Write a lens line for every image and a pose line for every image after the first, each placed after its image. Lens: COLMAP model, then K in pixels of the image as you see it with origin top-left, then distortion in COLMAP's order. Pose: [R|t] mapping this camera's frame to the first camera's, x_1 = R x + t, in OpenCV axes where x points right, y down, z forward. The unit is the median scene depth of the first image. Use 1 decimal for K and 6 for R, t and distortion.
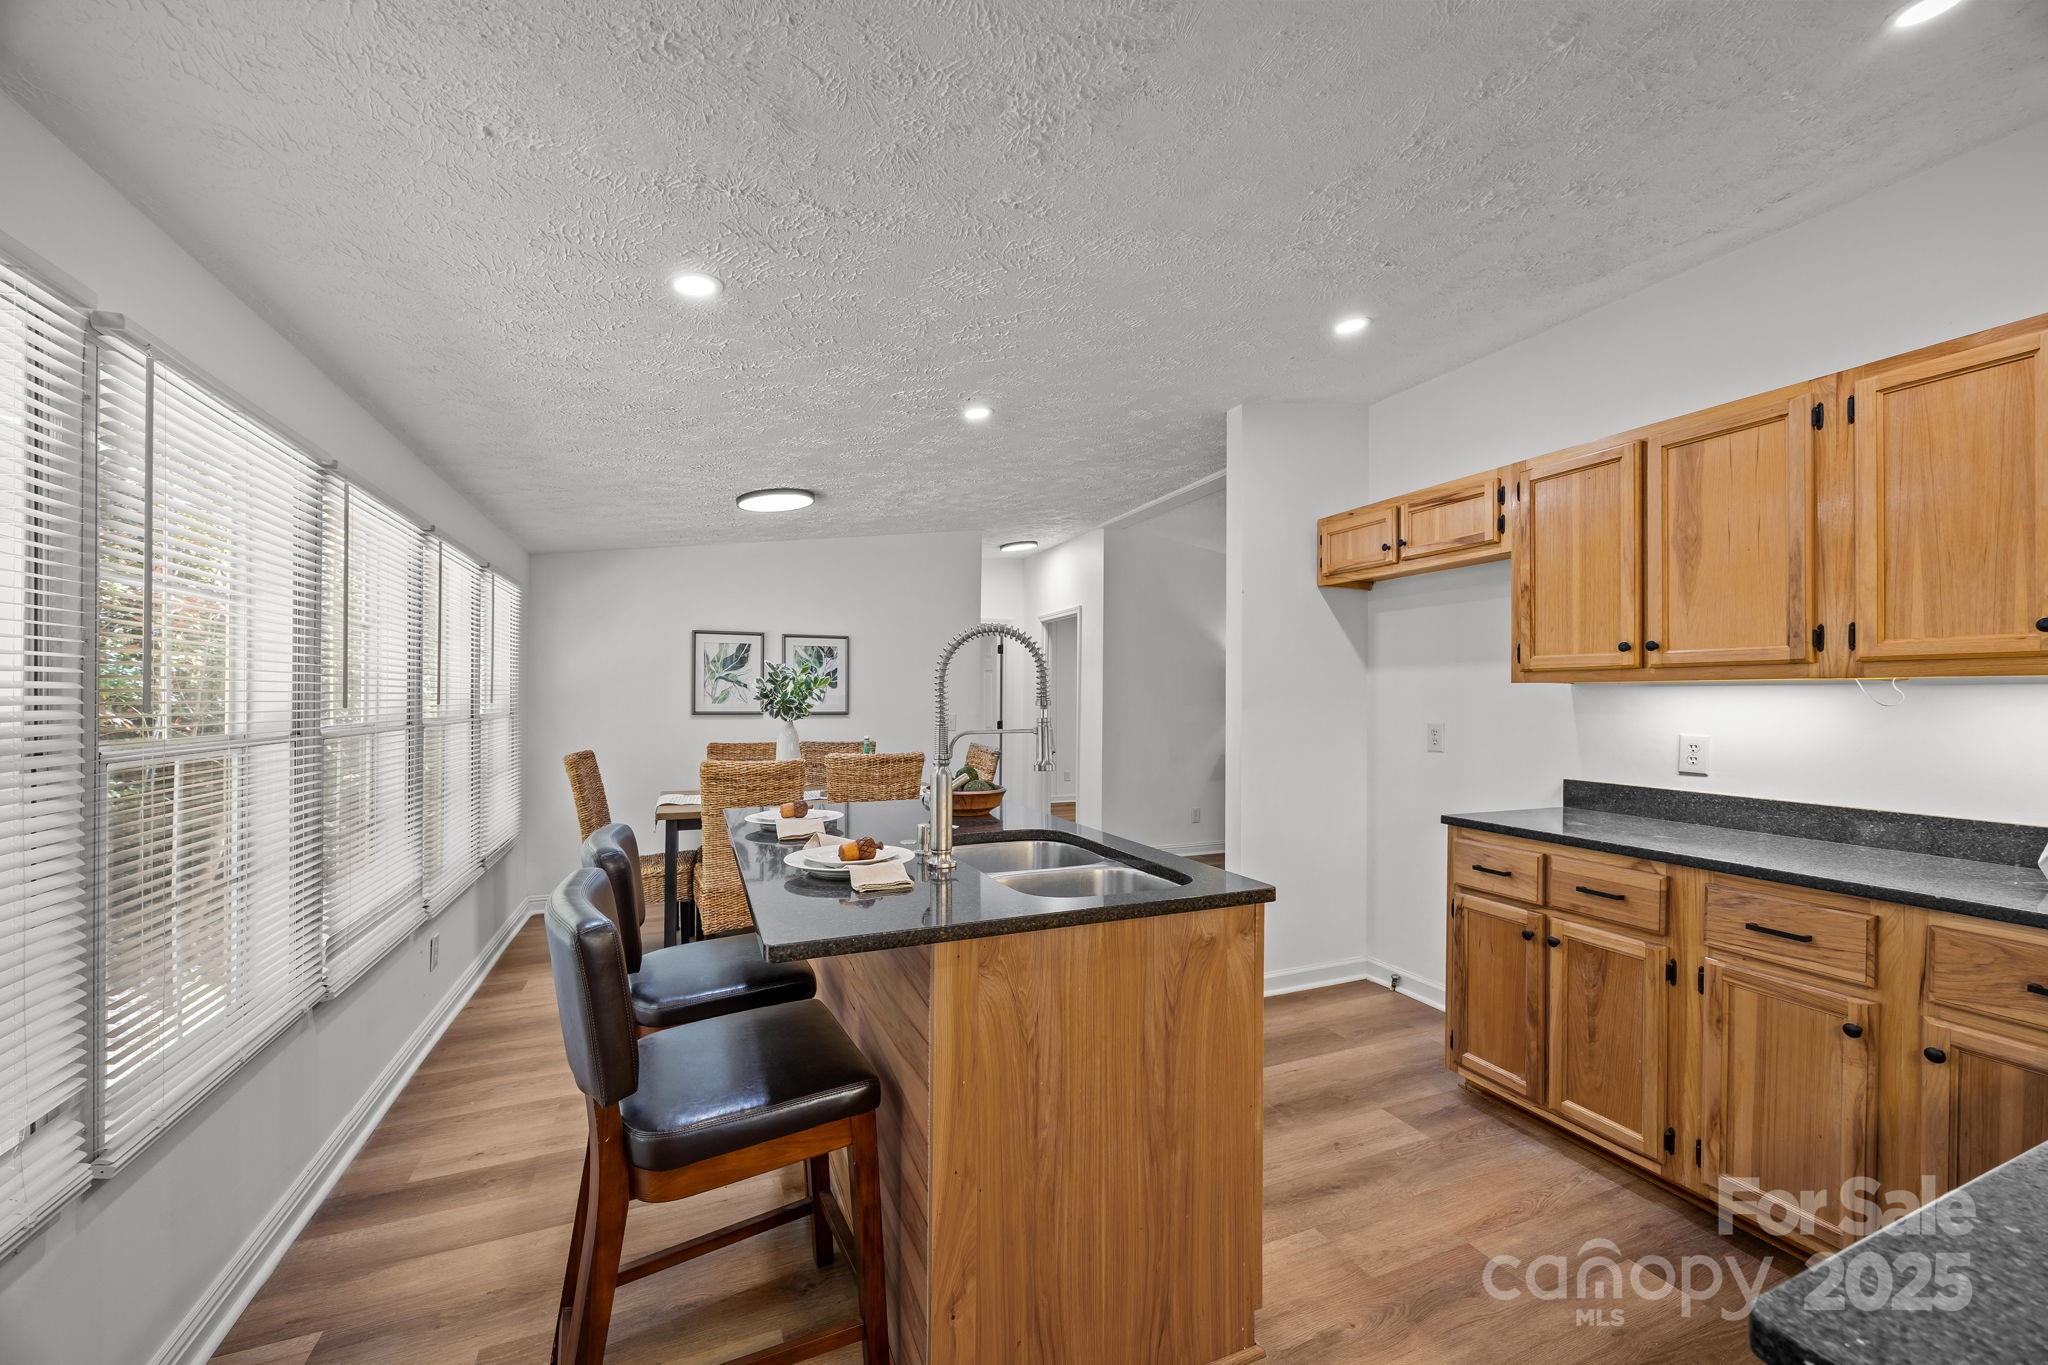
lens RADIAL K [[781.8, 0, 1025.9], [0, 781.8, 695.1], [0, 0, 1]] dist [-0.001363, 0.000140]
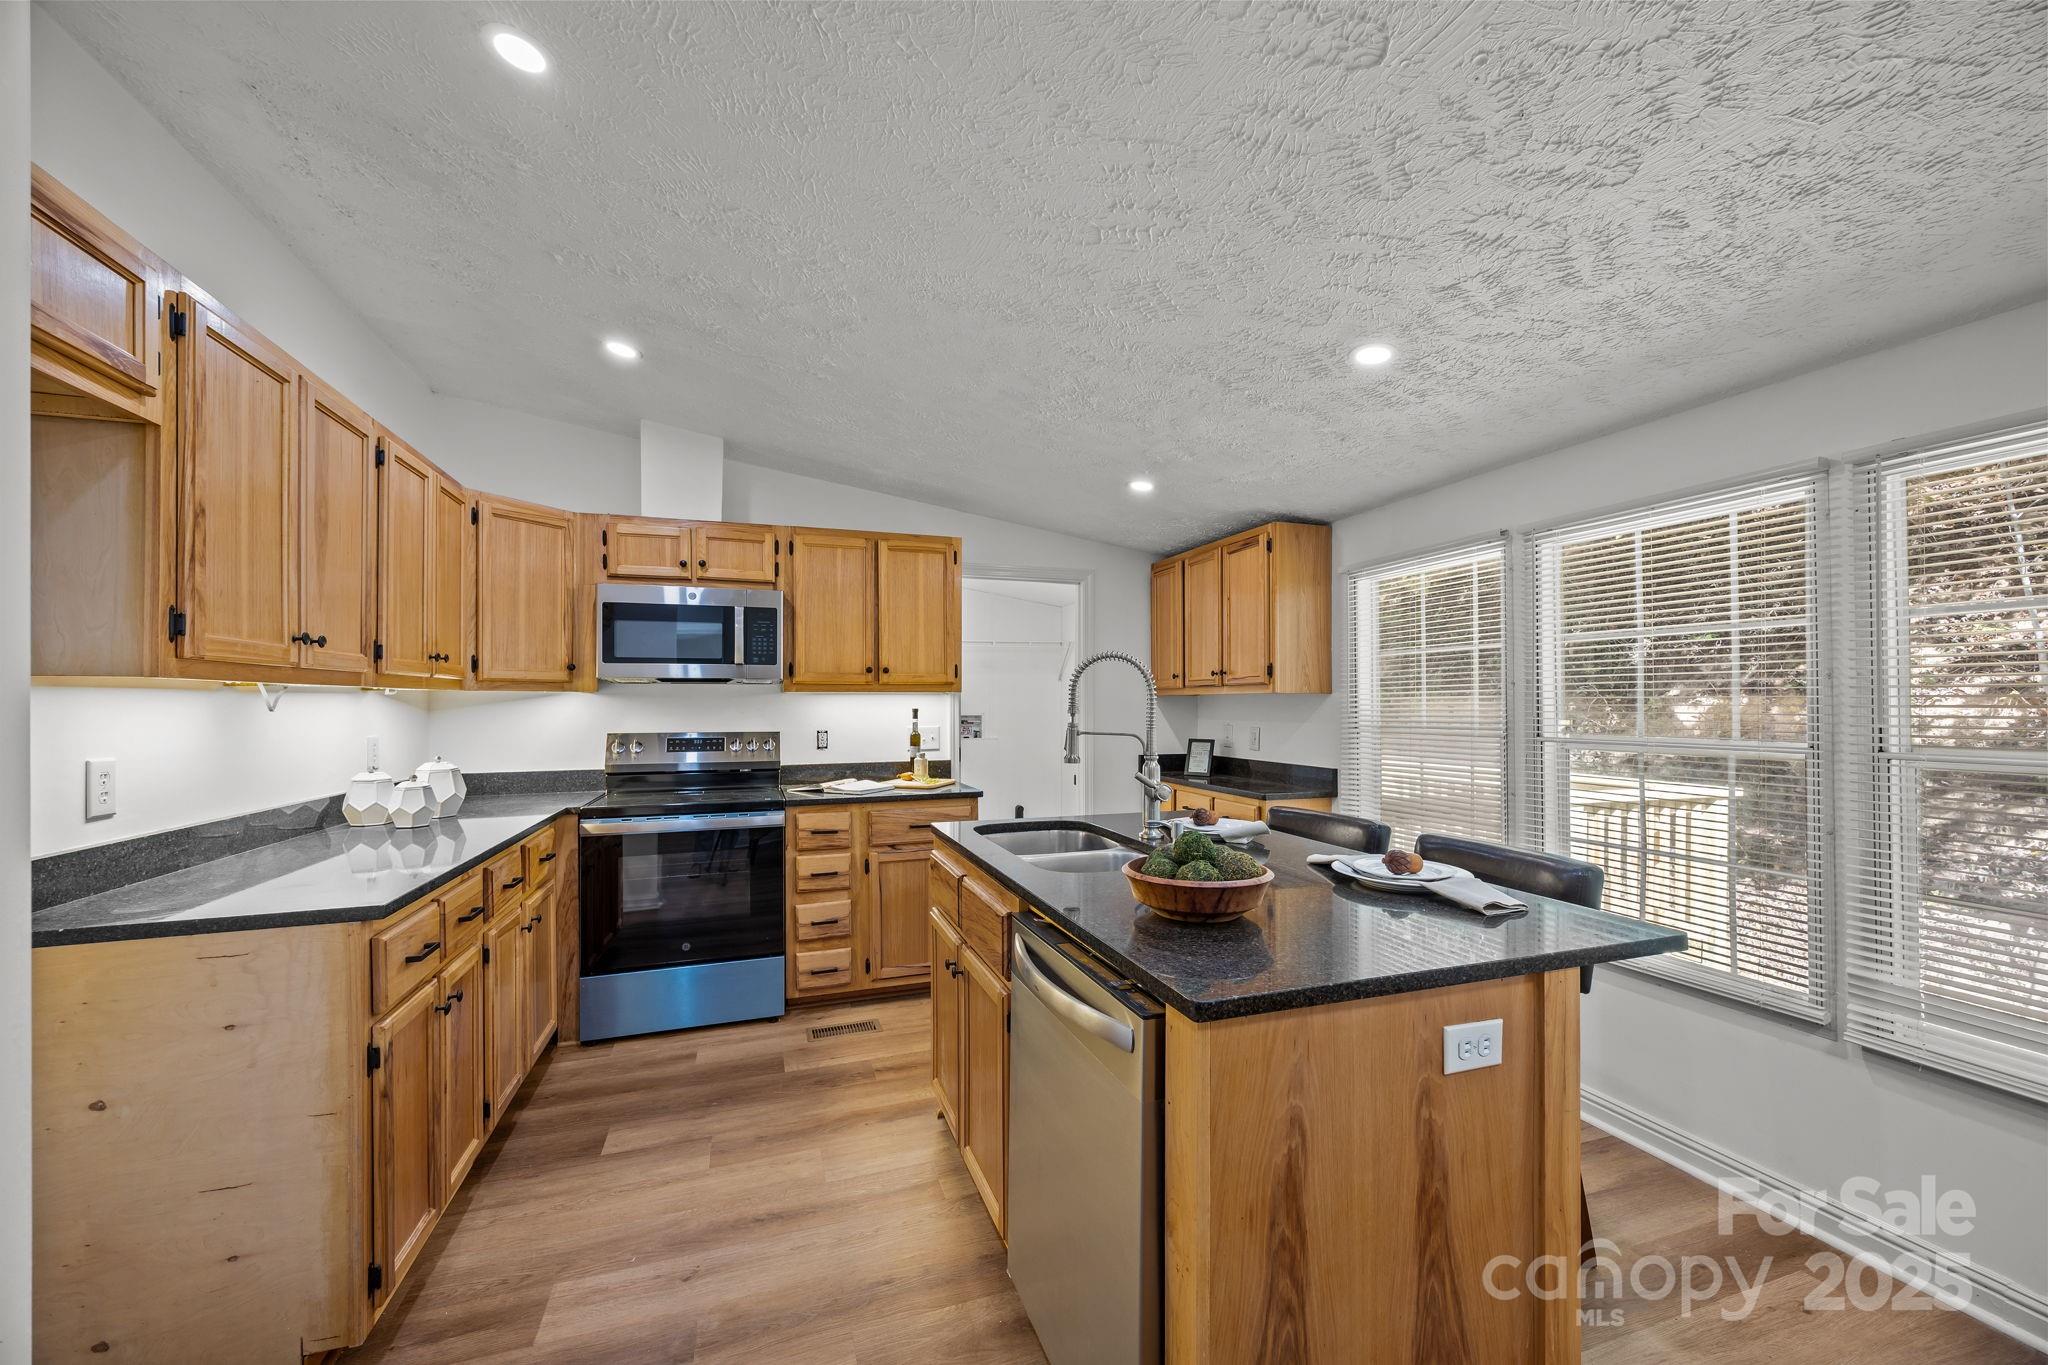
lens RADIAL K [[781.8, 0, 1025.9], [0, 781.8, 695.1], [0, 0, 1]] dist [-0.001363, 0.000140]
pose [[-0.997744, -0.004317, 0.067000, 0.008967], [-0.005060, 0.999928, -0.010926, -0.001774], [-0.066948, -0.011241, -0.997693, 1.740712]]
